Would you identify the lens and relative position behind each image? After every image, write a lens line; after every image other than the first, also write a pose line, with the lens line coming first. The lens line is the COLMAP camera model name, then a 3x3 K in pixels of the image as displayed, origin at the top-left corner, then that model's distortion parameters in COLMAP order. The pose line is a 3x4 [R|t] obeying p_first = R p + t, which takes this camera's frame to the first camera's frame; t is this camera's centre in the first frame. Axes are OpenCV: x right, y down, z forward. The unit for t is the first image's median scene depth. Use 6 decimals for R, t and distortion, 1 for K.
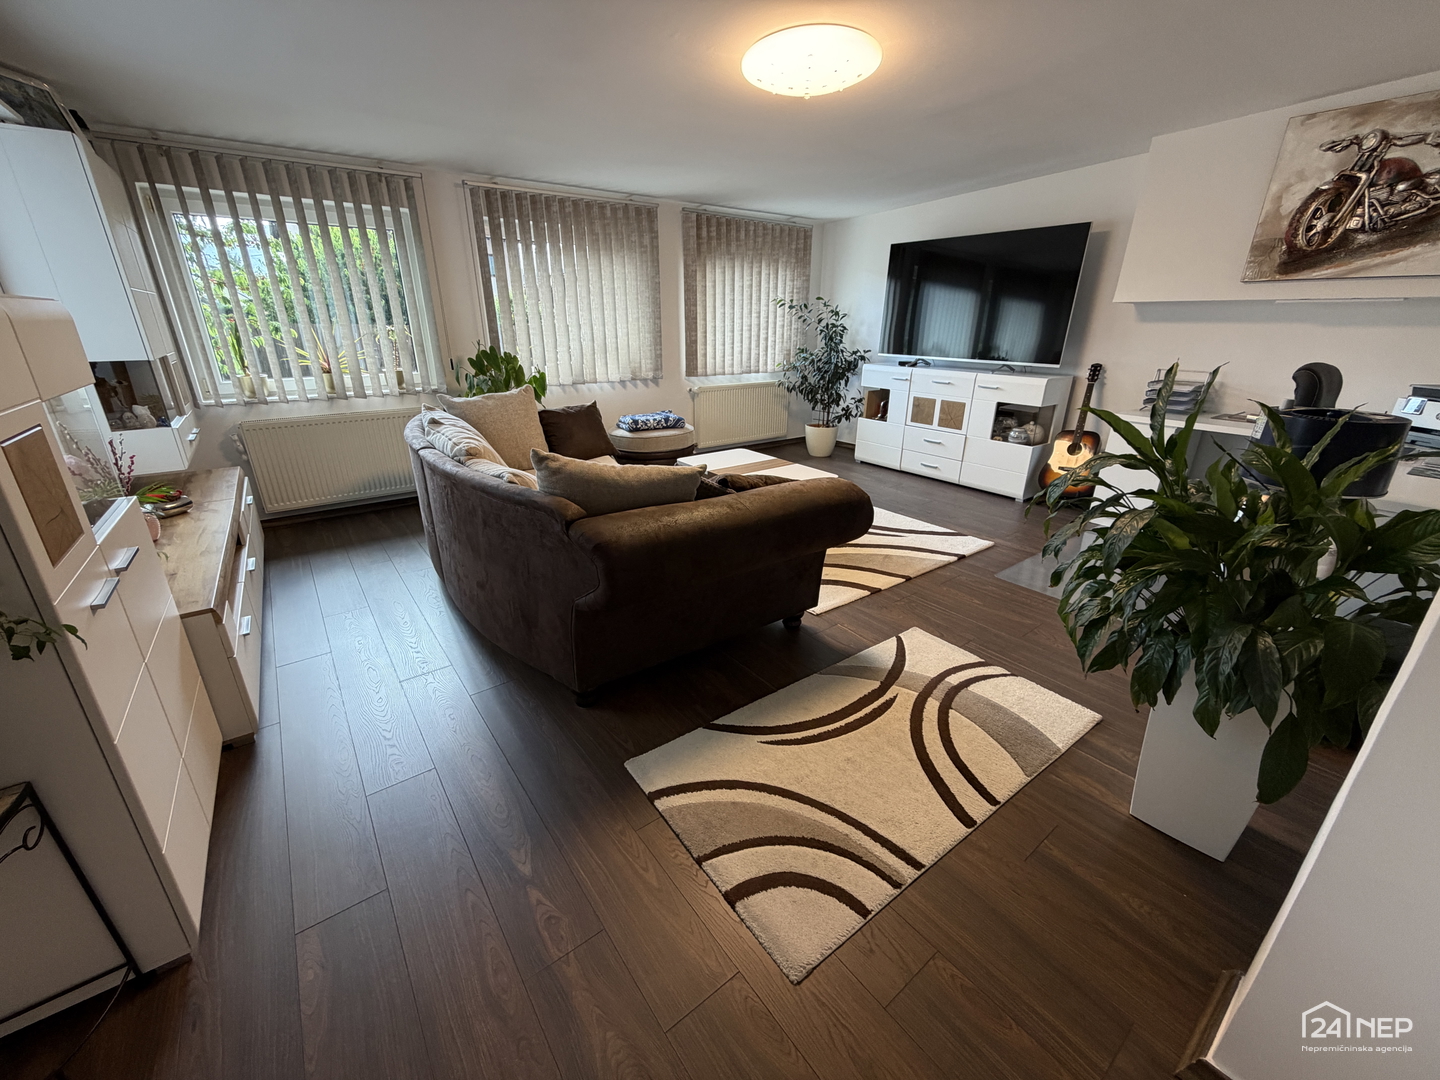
lens RADIAL K [[573.6, 0, 716.7], [0, 573.6, 540.1], [0, 0, 1]] dist [0.000072, -0.000086]
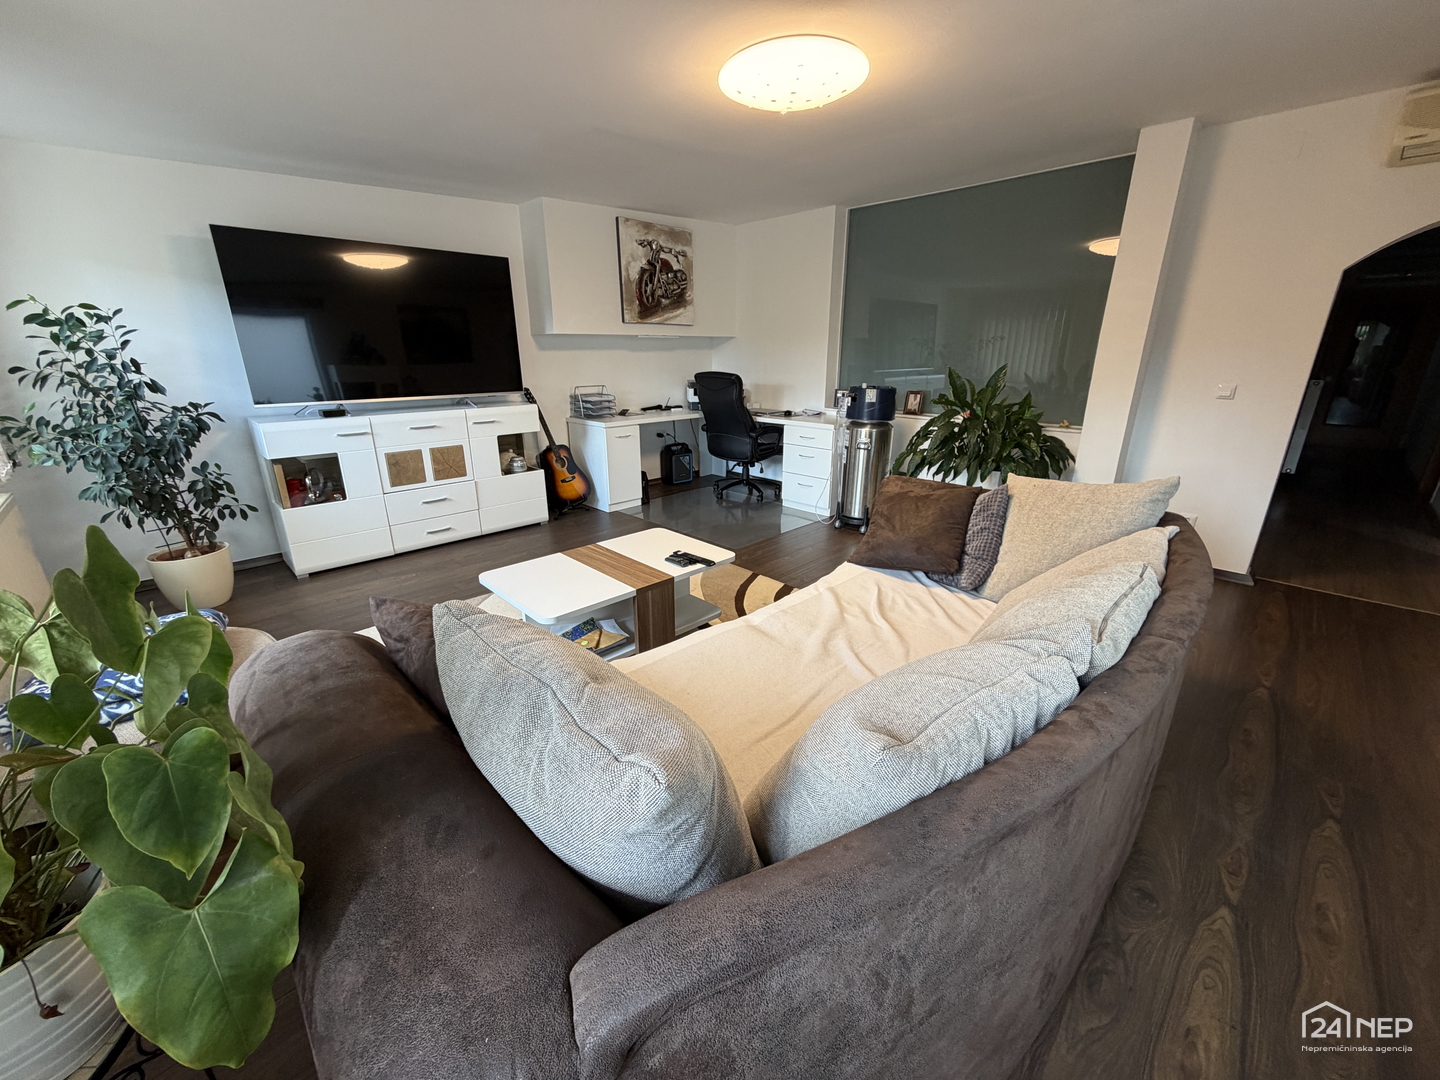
lens RADIAL K [[573.6, 0, 719.2], [0, 573.6, 532.4], [0, 0, 1]] dist [0.000072, -0.000086]
pose [[-0.141852, -0.301602, 0.942823, -0.529215], [0.360408, 0.871345, 0.332962, -0.312801], [-0.921946, 0.387032, -0.014902, 0.820275]]
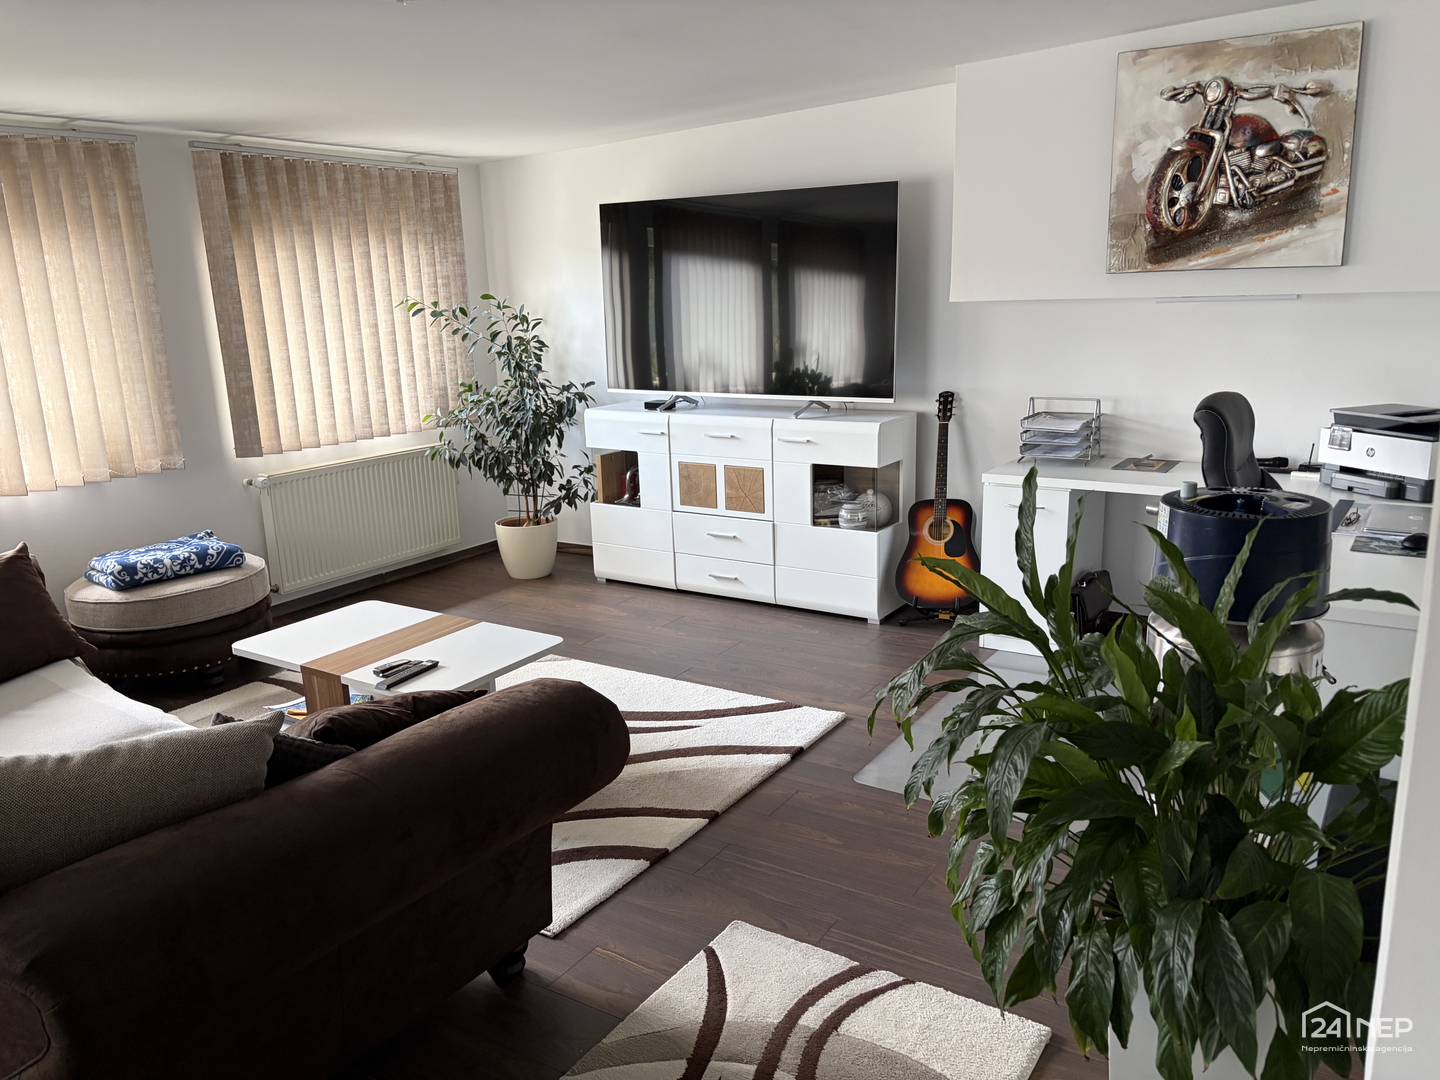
lens RADIAL K [[1086.5, 0, 723.9], [0, 1086.5, 546.1], [0, 0, 1]] dist [0.053128, -0.055701]
pose [[0.935444, -0.115212, 0.334171, 0.020208], [0.159230, 0.981384, -0.107381, -0.056320], [-0.315579, 0.153659, 0.936375, -0.011923]]
